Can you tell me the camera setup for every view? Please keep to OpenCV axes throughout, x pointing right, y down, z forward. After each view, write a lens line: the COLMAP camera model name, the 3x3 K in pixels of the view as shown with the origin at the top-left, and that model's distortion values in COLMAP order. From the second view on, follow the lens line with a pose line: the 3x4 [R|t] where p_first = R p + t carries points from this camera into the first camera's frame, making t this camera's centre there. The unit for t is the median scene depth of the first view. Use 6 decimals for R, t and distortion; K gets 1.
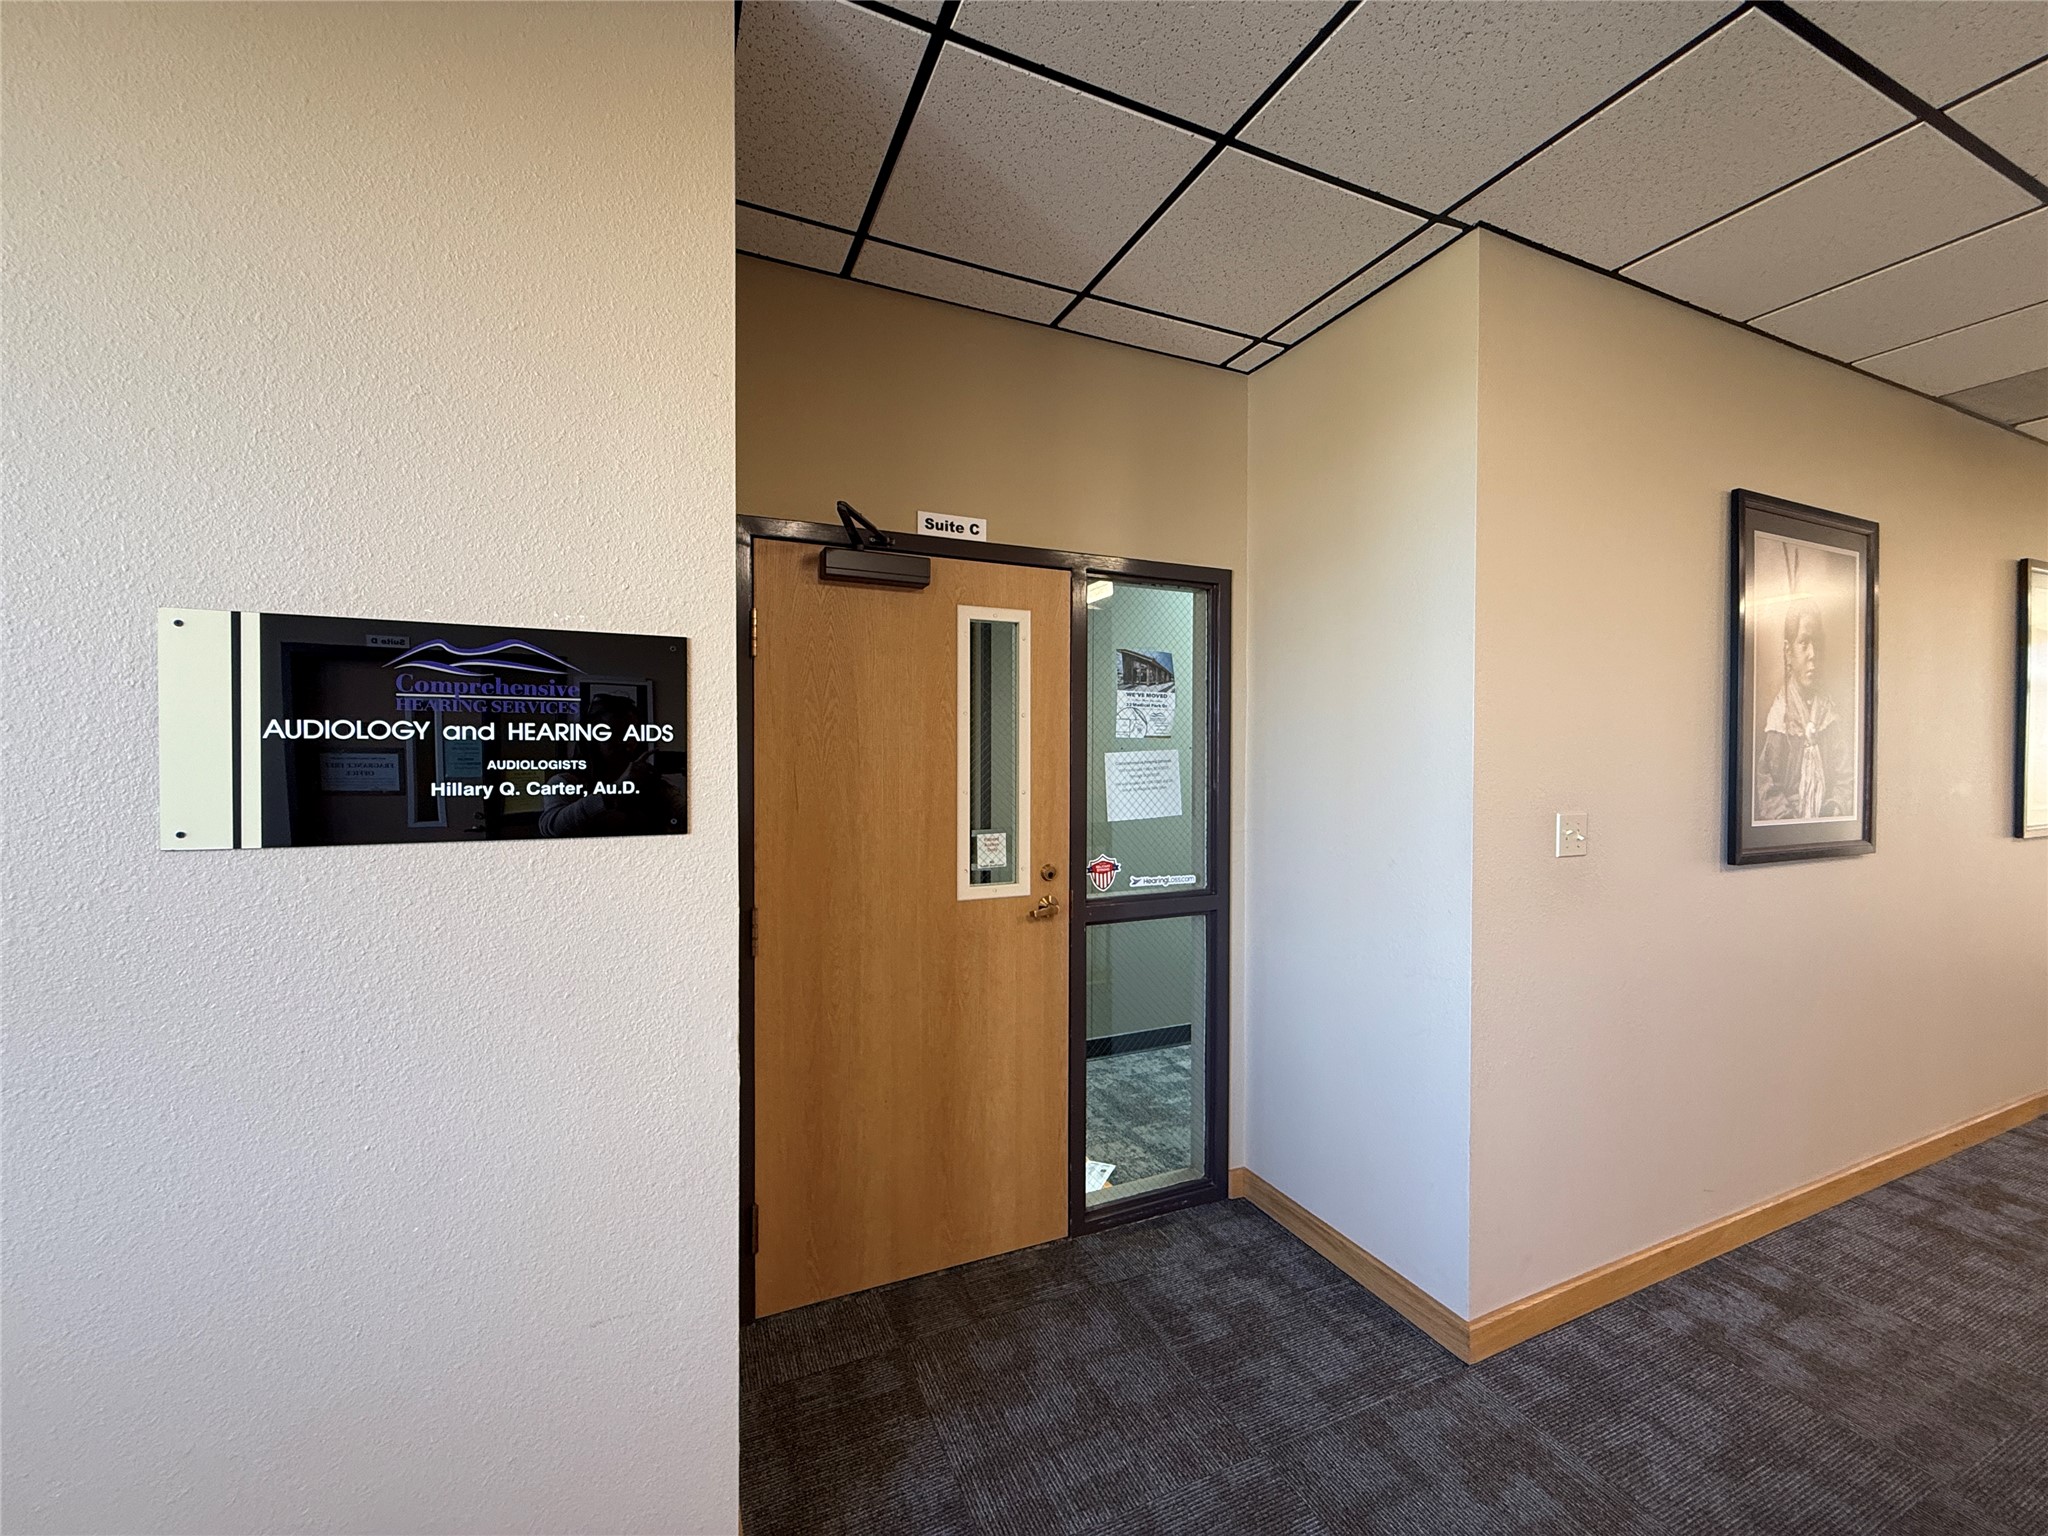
lens RADIAL K [[813.8, 0, 1016.2], [0, 813.8, 768.1], [0, 0, 1]] dist [0.004558, -0.000456]
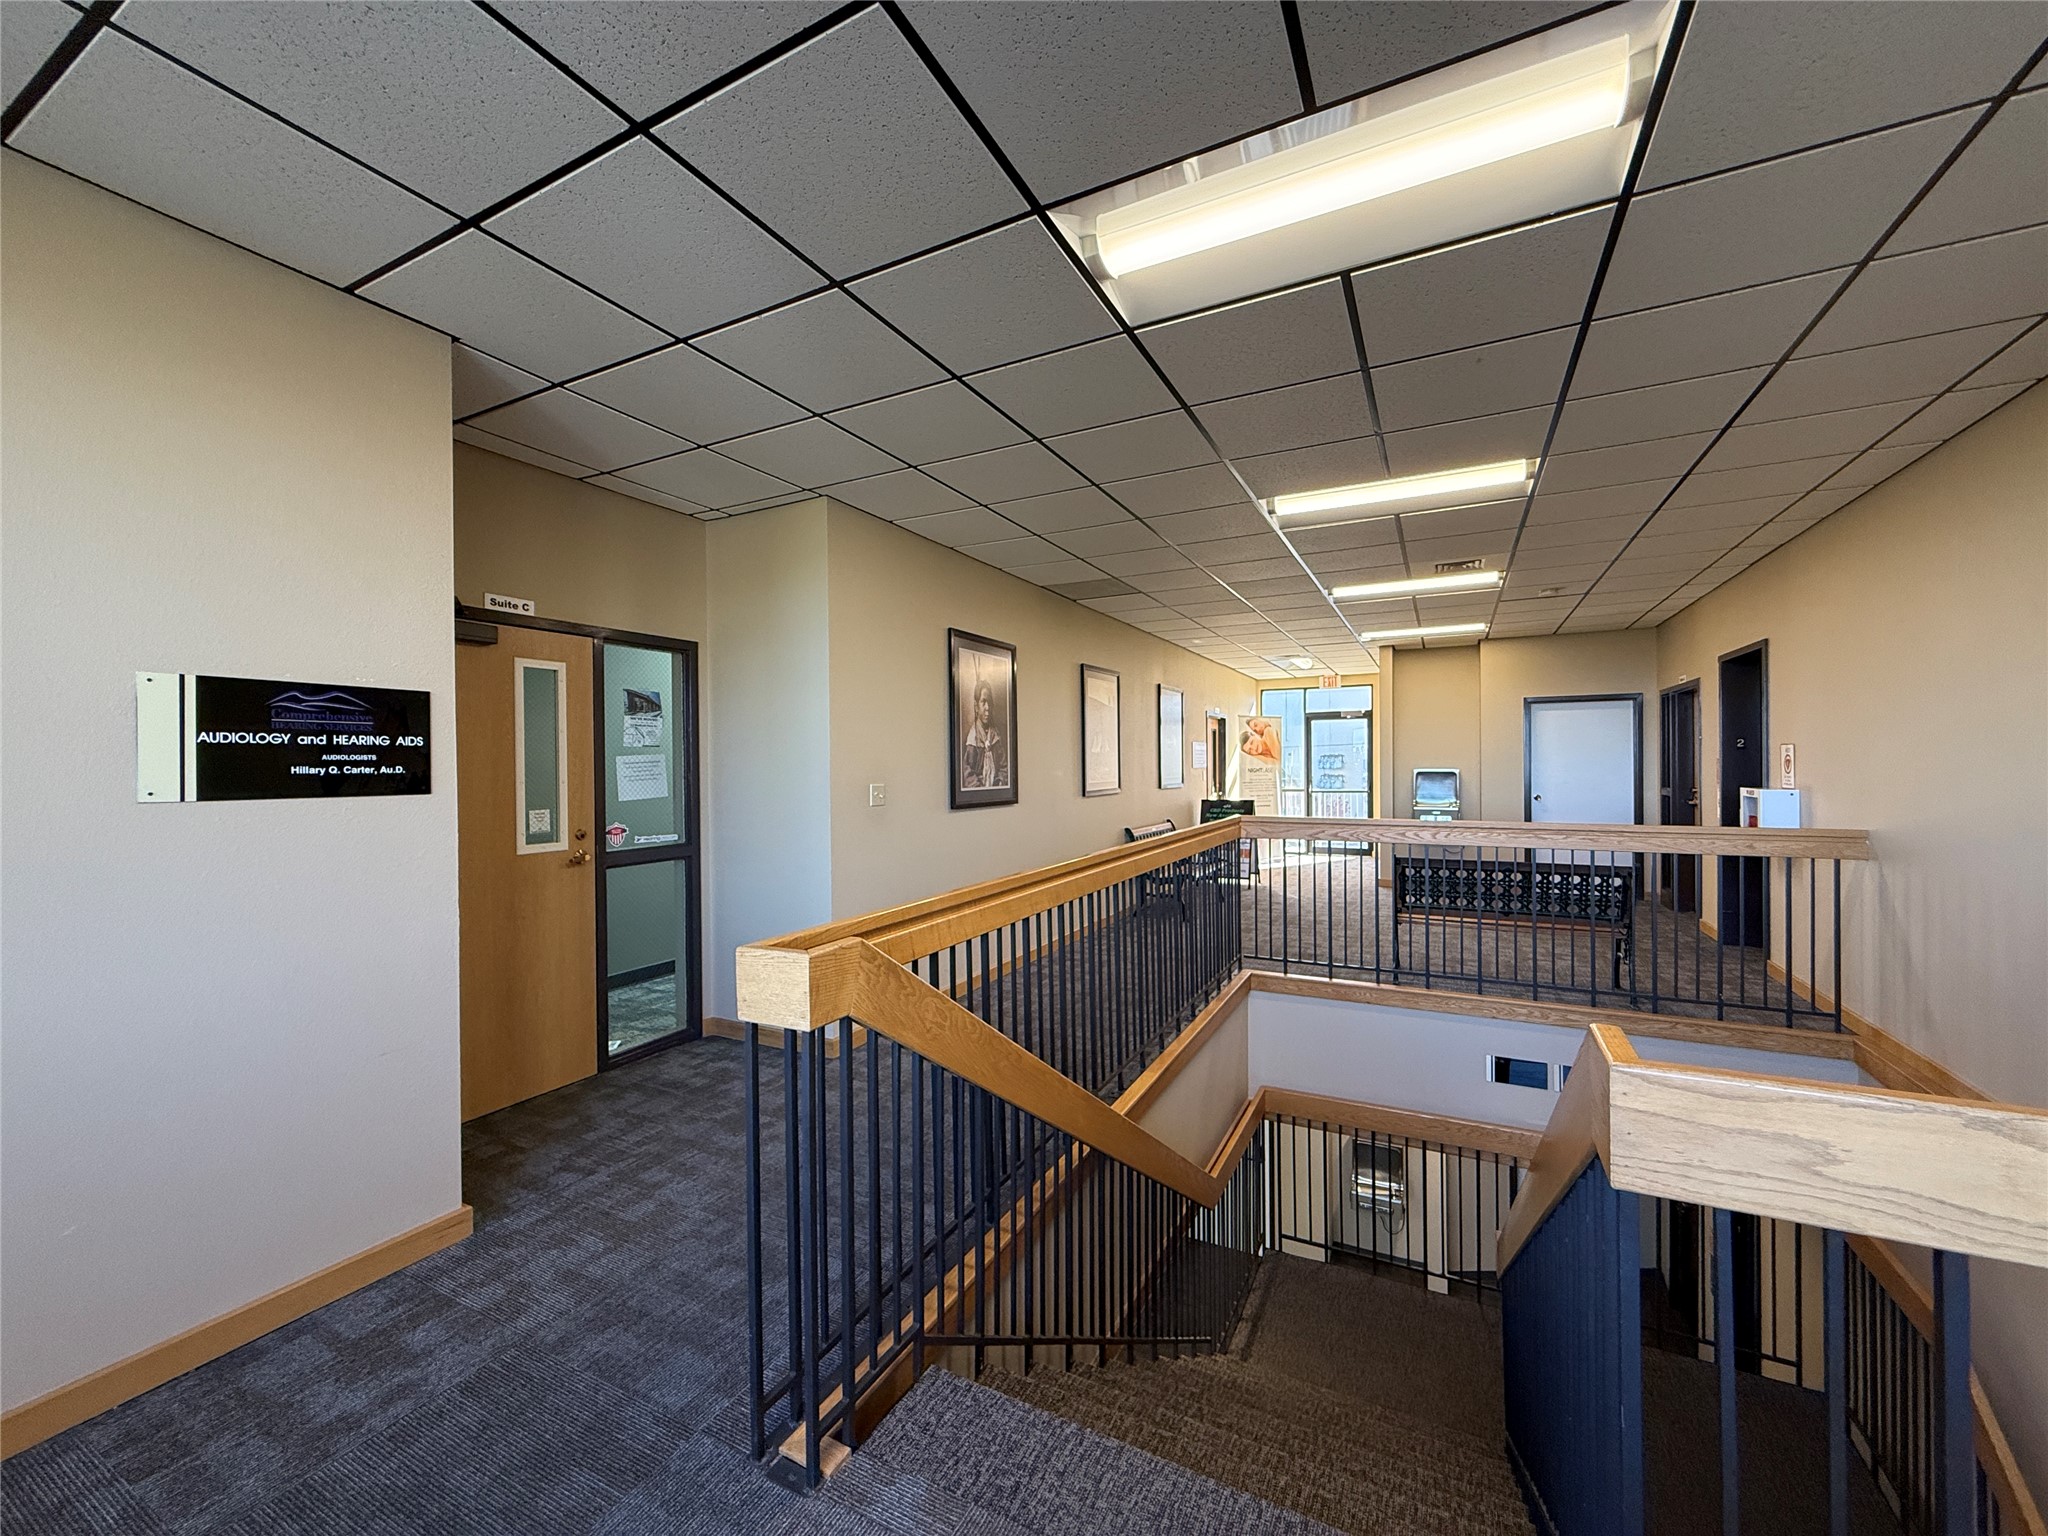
lens RADIAL K [[813.8, 0, 1018.1], [0, 813.8, 766.7], [0, 0, 1]] dist [0.004558, -0.000456]
pose [[0.781137, -0.011624, 0.624252, -0.280042], [0.022626, 0.999697, -0.009698, 0.035755], [-0.623950, 0.021700, 0.781163, -0.728367]]
